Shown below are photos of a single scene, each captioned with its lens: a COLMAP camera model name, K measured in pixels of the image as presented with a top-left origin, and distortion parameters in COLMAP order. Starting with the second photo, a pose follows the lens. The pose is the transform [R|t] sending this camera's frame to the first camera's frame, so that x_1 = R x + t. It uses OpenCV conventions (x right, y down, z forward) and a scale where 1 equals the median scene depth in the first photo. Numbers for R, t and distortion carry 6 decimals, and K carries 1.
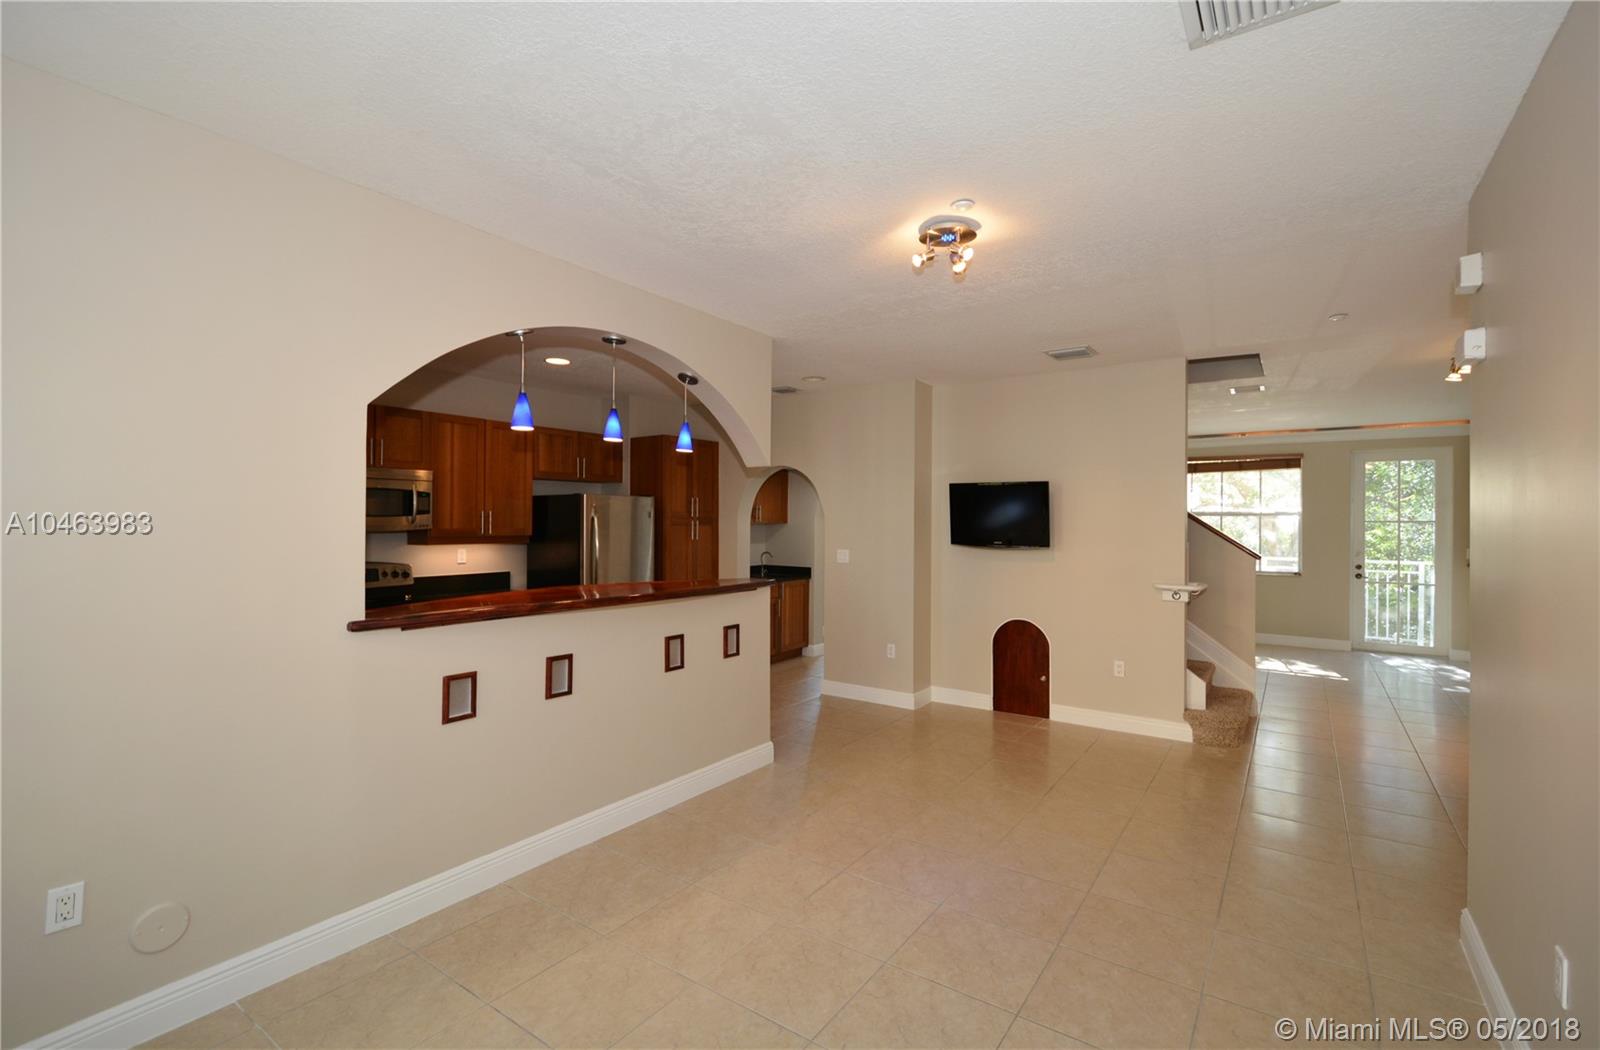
lens RADIAL K [[723.5, 0, 802.7], [0, 723.5, 517.9], [0, 0, 1]] dist [0.001541, -0.000044]
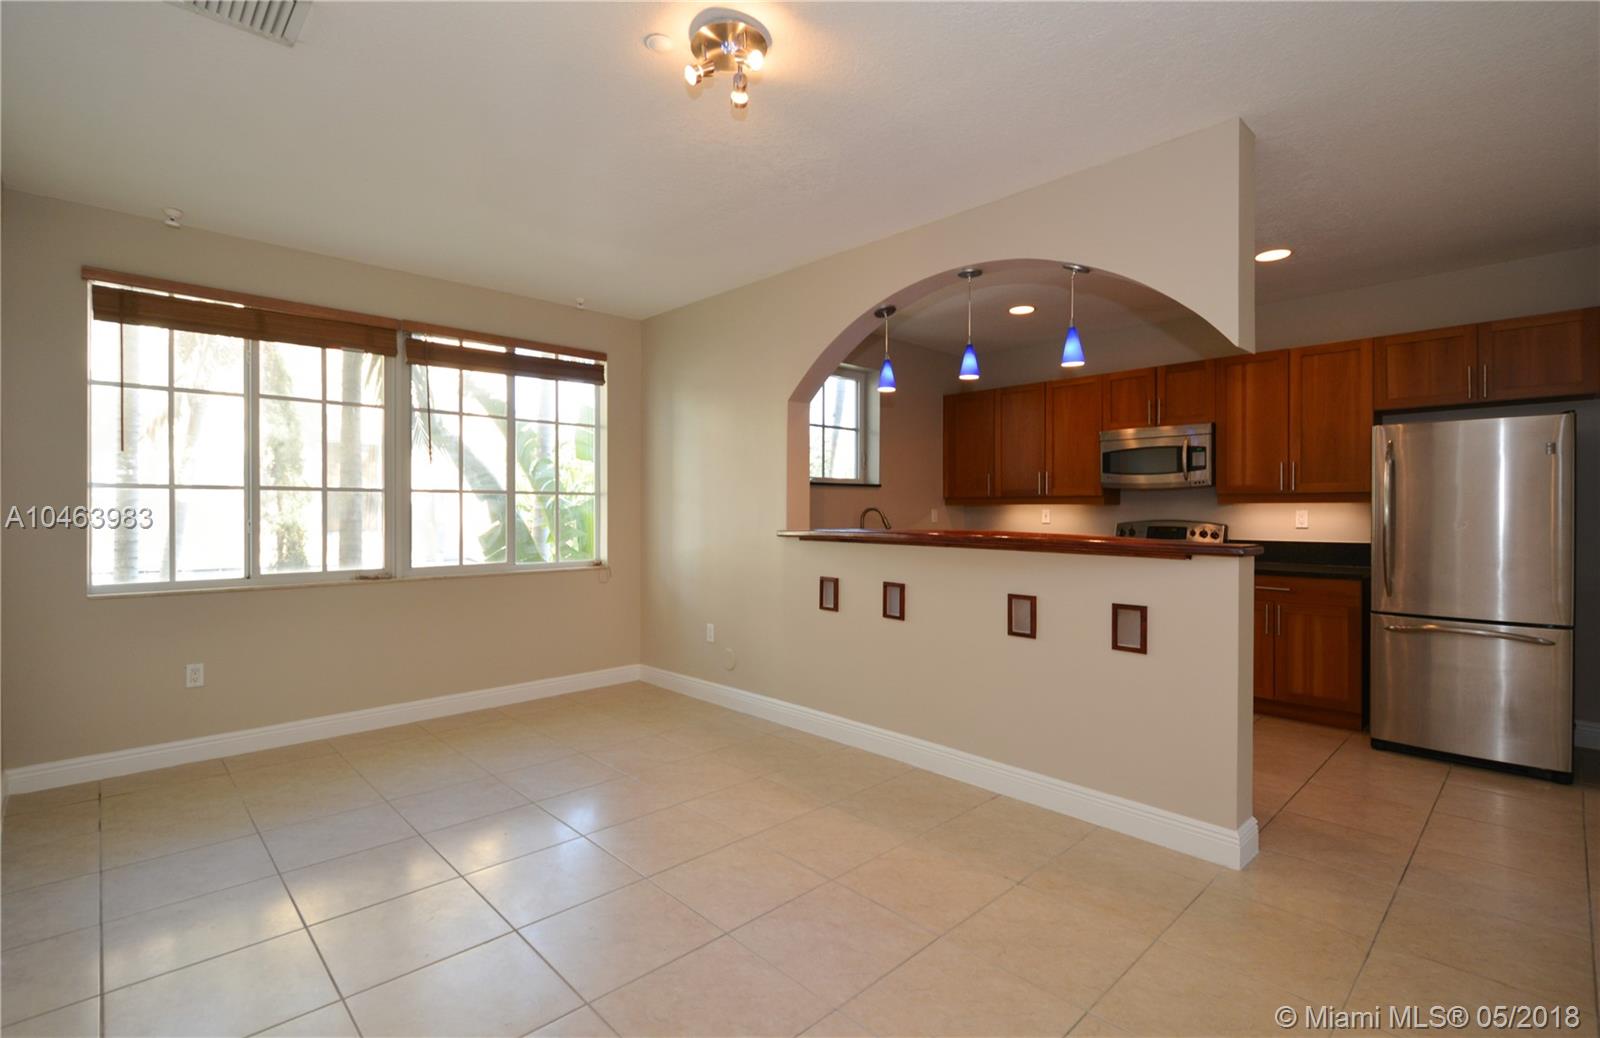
lens RADIAL K [[736.8, 0, 807.6], [0, 736.8, 511.9], [0, 0, 1]] dist [0.009200, 0.000051]
pose [[-0.192690, -0.003588, -0.981253, 0.498045], [0.003300, 0.999985, -0.004304, 0.050125], [0.981254, -0.004068, -0.192675, 0.656981]]
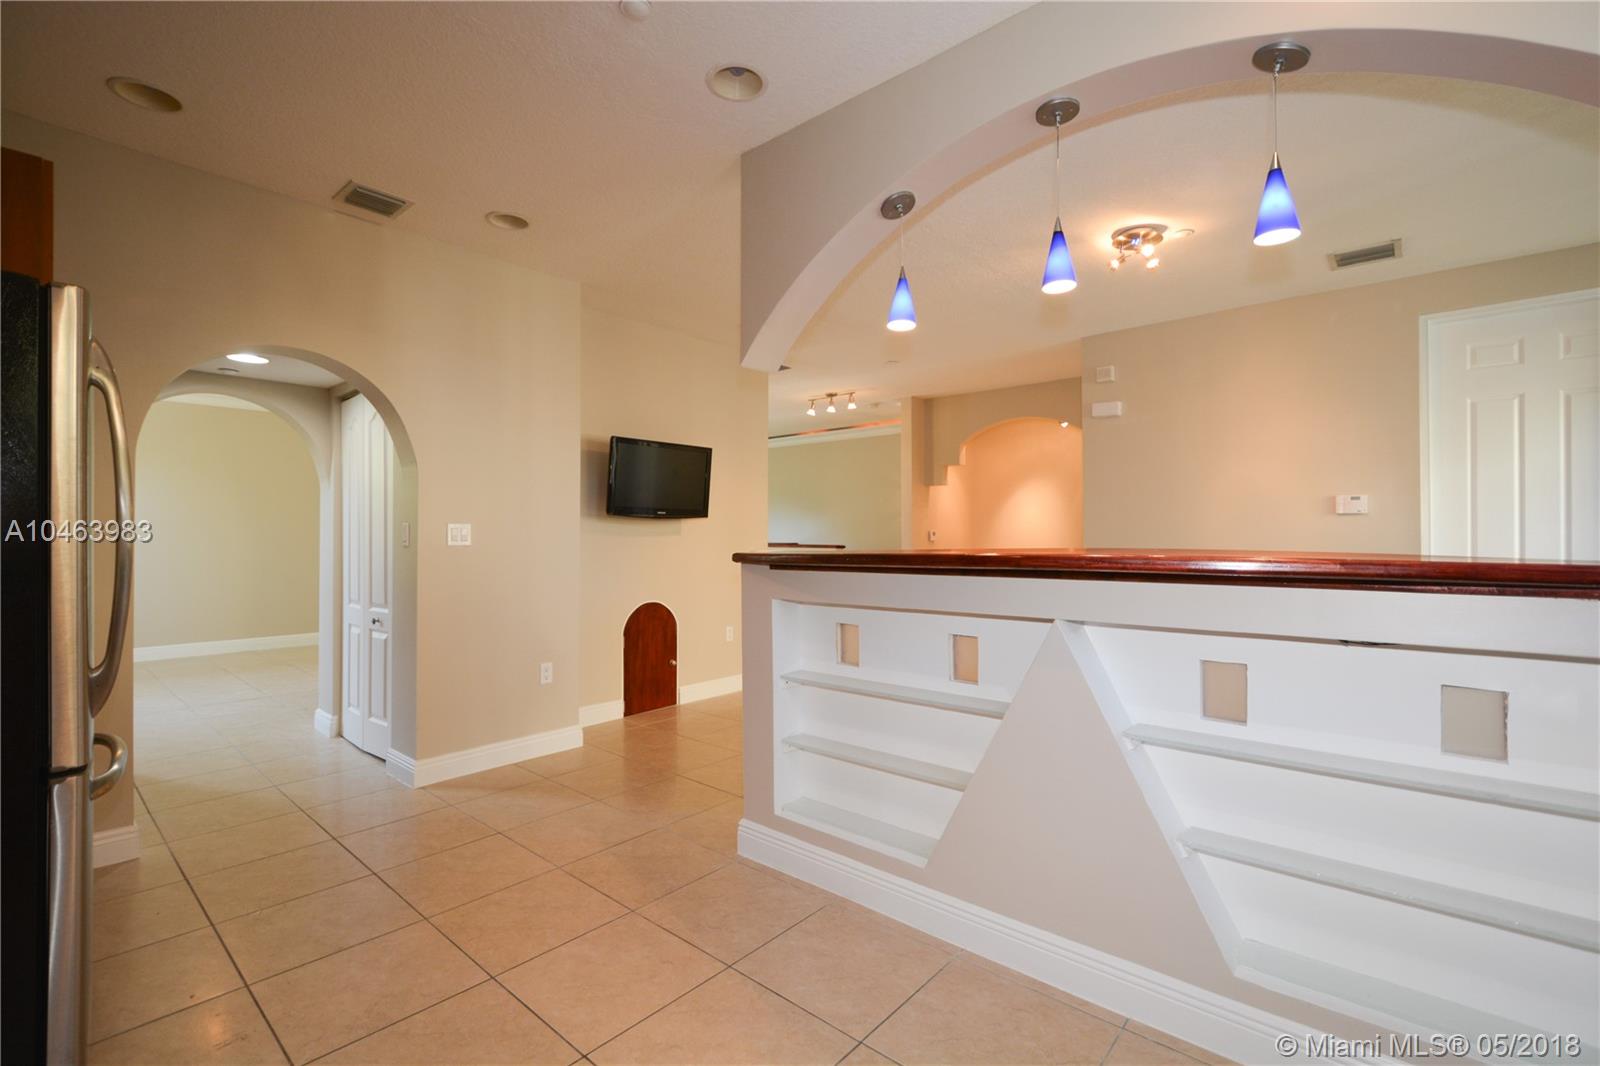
lens RADIAL K [[710.3, 0, 808.8], [0, 710.3, 531.1], [0, 0, 1]] dist [-0.001559, -0.000423]
pose [[0.100099, -0.005048, 0.994965, -0.563678], [-0.001071, 0.999986, 0.005182, 0.053932], [-0.994977, -0.001584, 0.100092, 0.768763]]
